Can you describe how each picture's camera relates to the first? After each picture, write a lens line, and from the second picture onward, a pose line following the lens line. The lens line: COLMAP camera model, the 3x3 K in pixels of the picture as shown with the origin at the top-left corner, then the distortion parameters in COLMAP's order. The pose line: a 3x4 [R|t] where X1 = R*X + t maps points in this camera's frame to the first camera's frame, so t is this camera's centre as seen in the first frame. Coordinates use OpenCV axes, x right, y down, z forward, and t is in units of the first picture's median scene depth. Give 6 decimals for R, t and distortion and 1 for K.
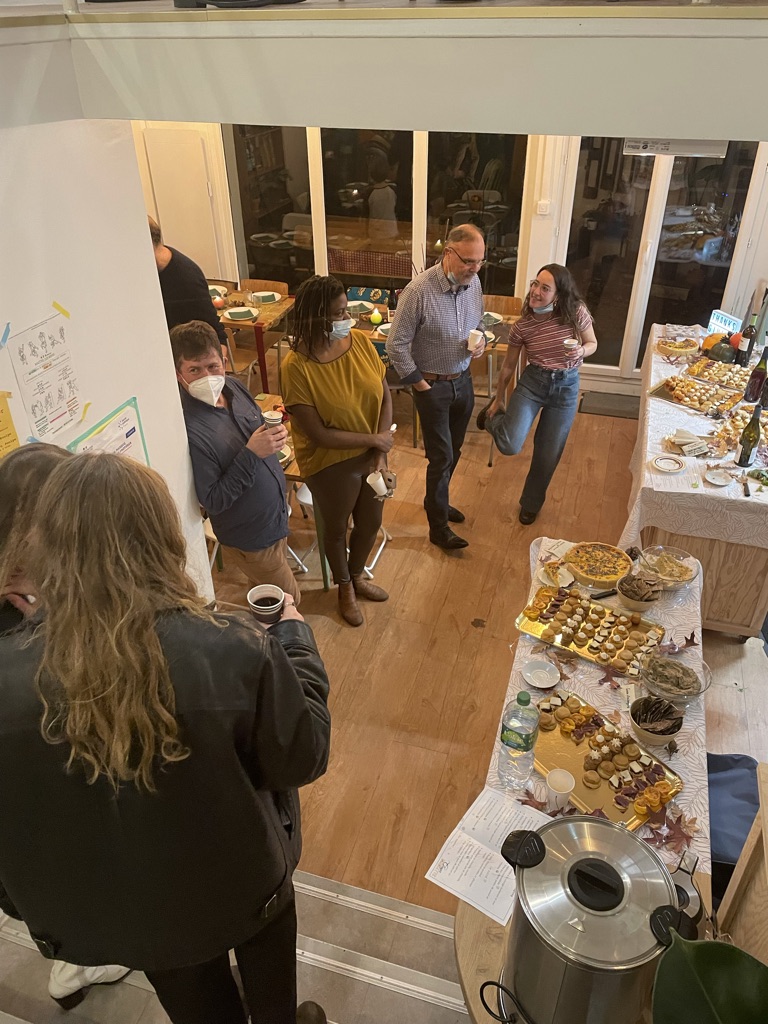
lens RADIAL K [[786.7, 0, 384.3], [0, 786.7, 511.3], [0, 0, 1]] dist [0.064317, -0.059955]
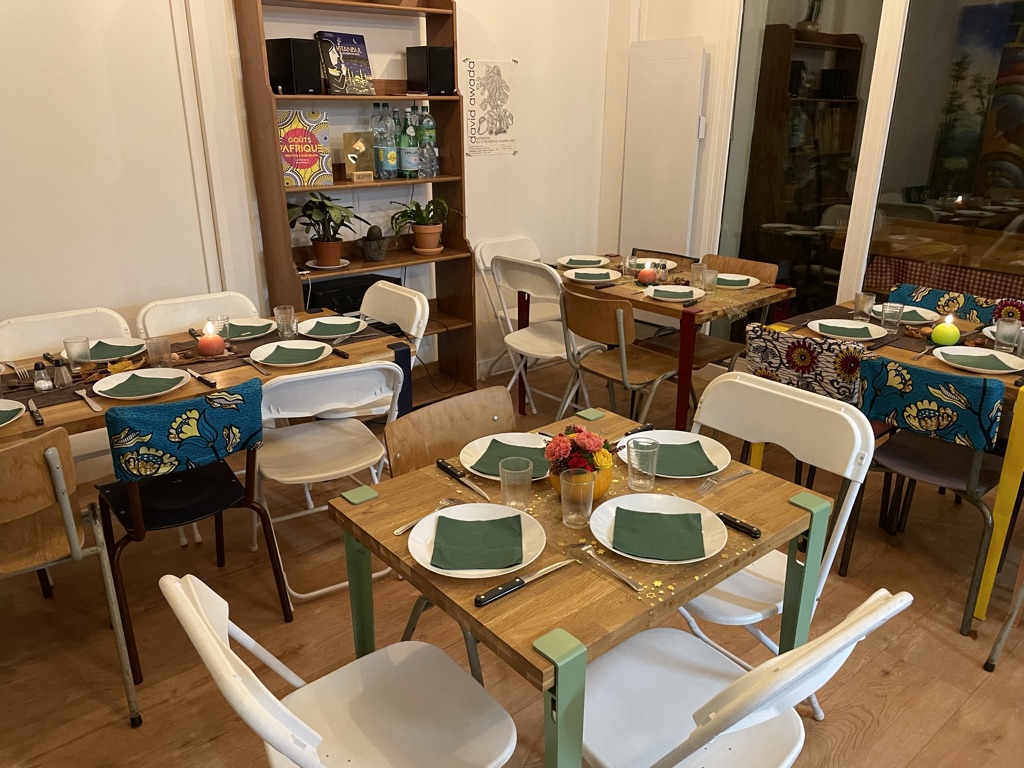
lens RADIAL K [[786.7, 0, 514.5], [0, 786.7, 385.3], [0, 0, 1]] dist [0.064317, -0.059955]
pose [[0.846479, 0.201755, -0.492715, 0.014649], [-0.310897, 0.938564, -0.149800, -0.063419], [0.432222, 0.279986, 0.857200, 0.459119]]
